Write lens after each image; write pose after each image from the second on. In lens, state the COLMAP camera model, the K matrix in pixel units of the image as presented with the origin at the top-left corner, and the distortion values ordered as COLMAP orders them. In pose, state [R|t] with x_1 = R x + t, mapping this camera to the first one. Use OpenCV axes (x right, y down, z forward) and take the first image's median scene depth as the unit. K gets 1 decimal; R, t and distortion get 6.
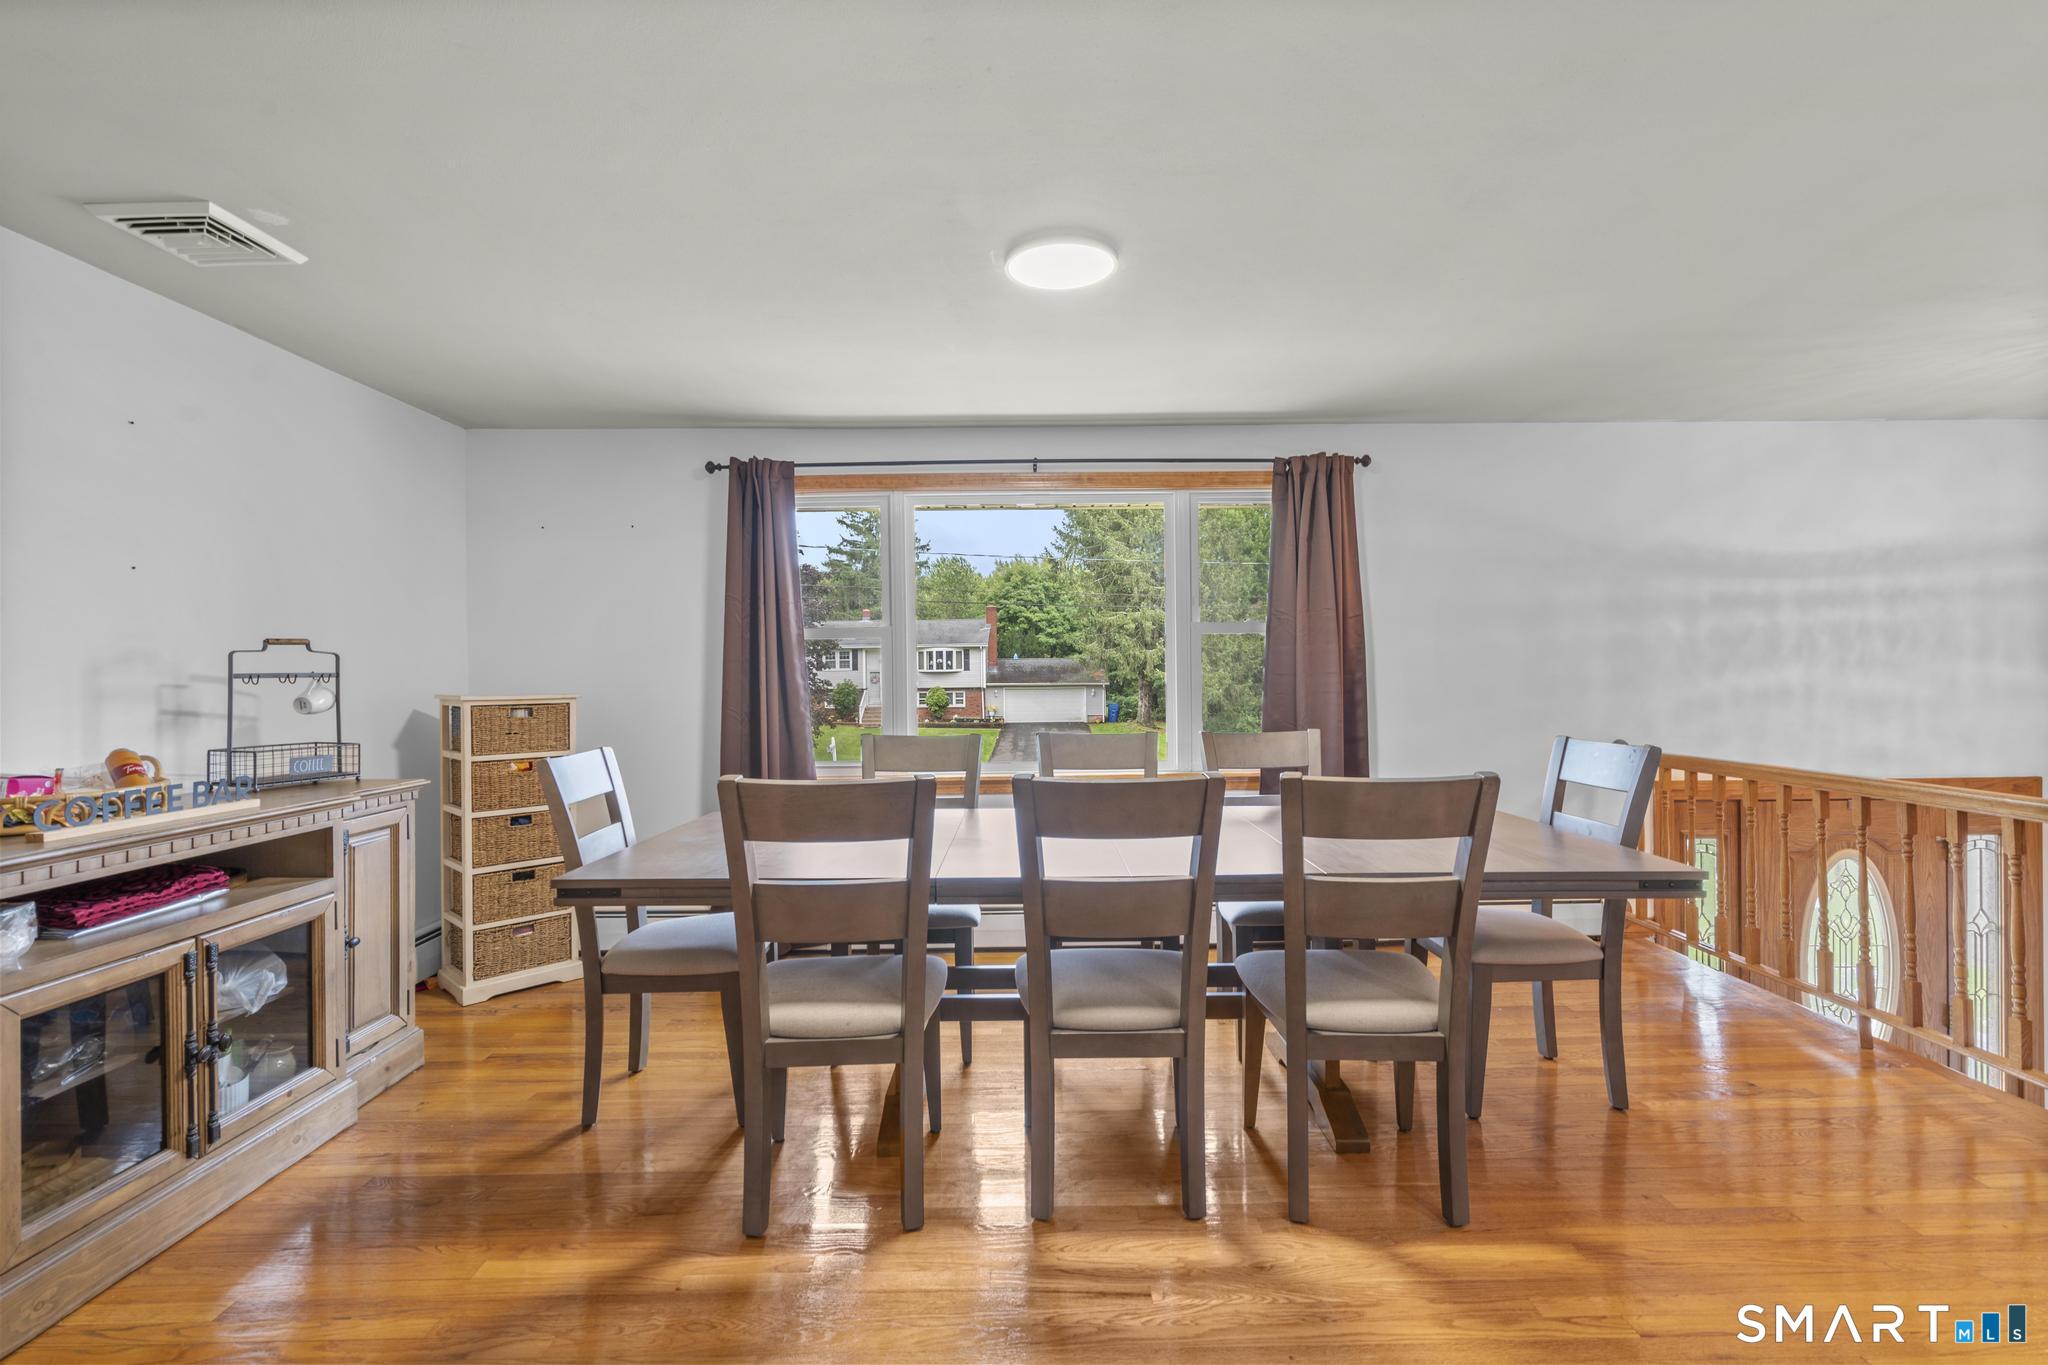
lens RADIAL K [[925.2, 0, 1032.8], [0, 925.2, 682.1], [0, 0, 1]] dist [-0.004825, 0.003692]
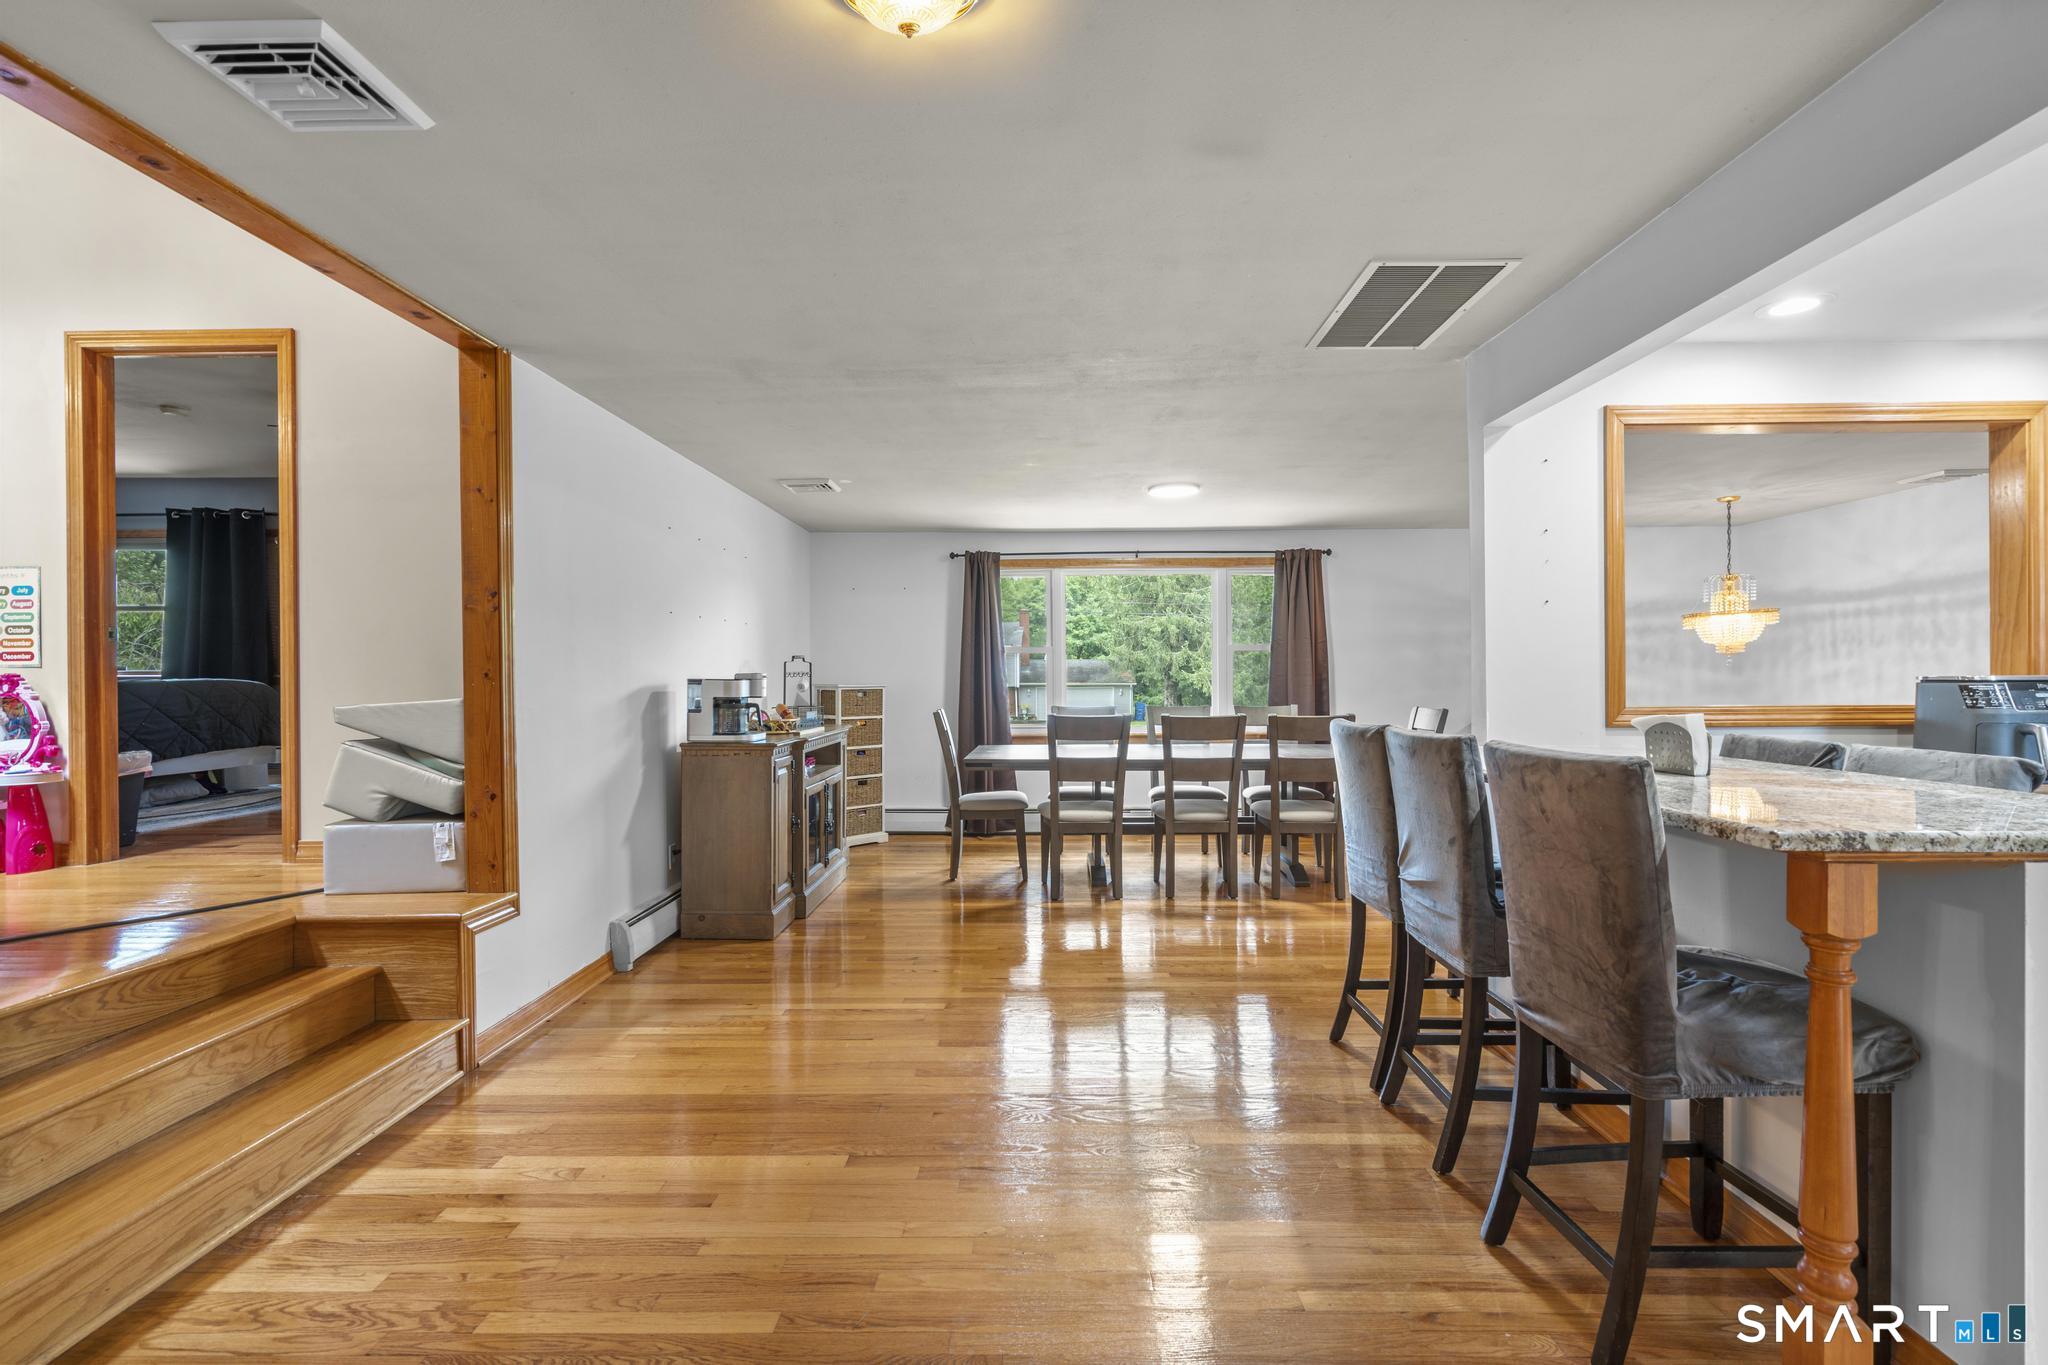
lens RADIAL K [[925.2, 0, 1032.2], [0, 925.2, 678.1], [0, 0, 1]] dist [-0.004825, 0.003692]
pose [[0.999733, 0.005057, -0.022530, -0.155465], [-0.005165, 0.999975, -0.004775, 0.007907], [0.022505, 0.004890, 0.999735, -0.746631]]
